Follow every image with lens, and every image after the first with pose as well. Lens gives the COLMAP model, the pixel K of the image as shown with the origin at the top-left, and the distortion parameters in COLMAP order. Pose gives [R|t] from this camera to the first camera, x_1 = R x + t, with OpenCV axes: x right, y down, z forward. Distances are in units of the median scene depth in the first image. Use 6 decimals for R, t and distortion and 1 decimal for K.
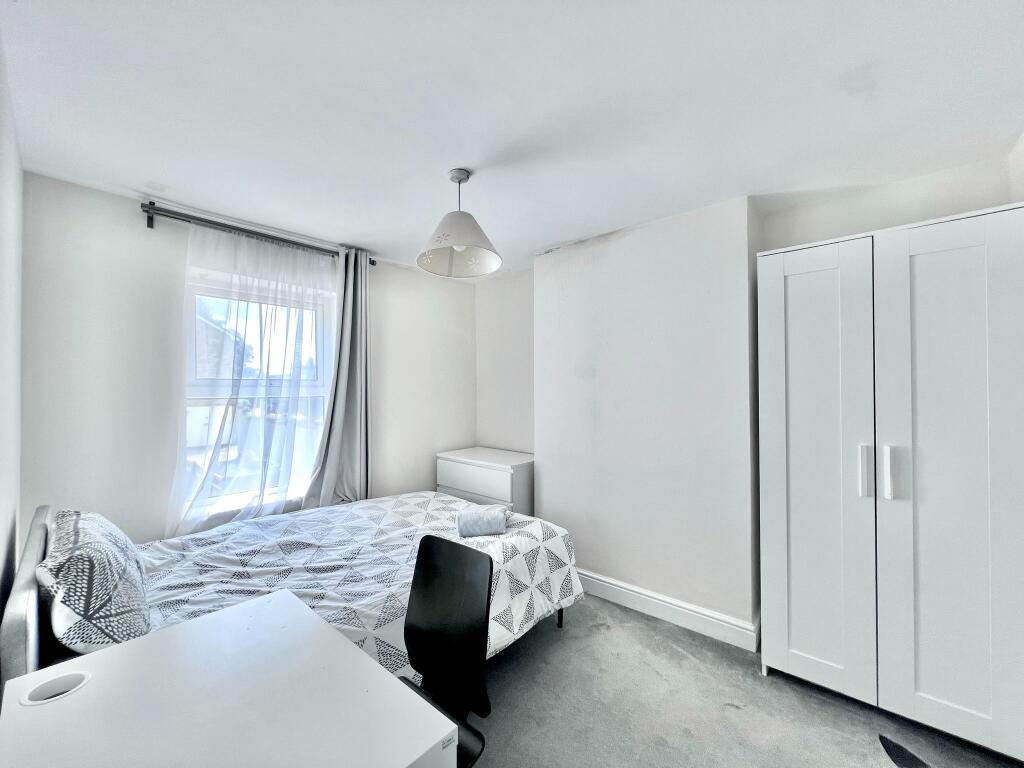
lens RADIAL K [[411.8, 0, 512.0], [0, 411.8, 384.0], [0, 0, 1]] dist [-0.001169, -0.000031]
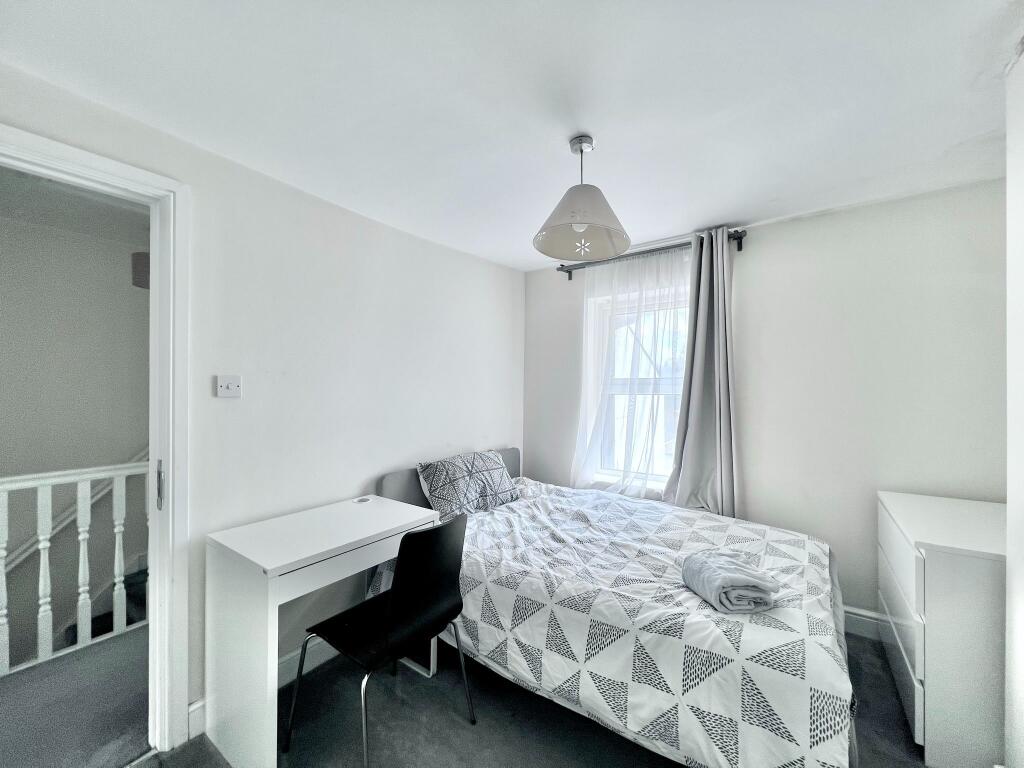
lens RADIAL K [[411.8, 0, 512.0], [0, 411.8, 384.0], [0, 0, 1]] dist [-0.001169, -0.000031]
pose [[0.102379, -0.005257, -0.994732, 0.610515], [0.014494, 0.999888, -0.003793, 0.004540], [0.994640, -0.014029, 0.102444, 0.635947]]
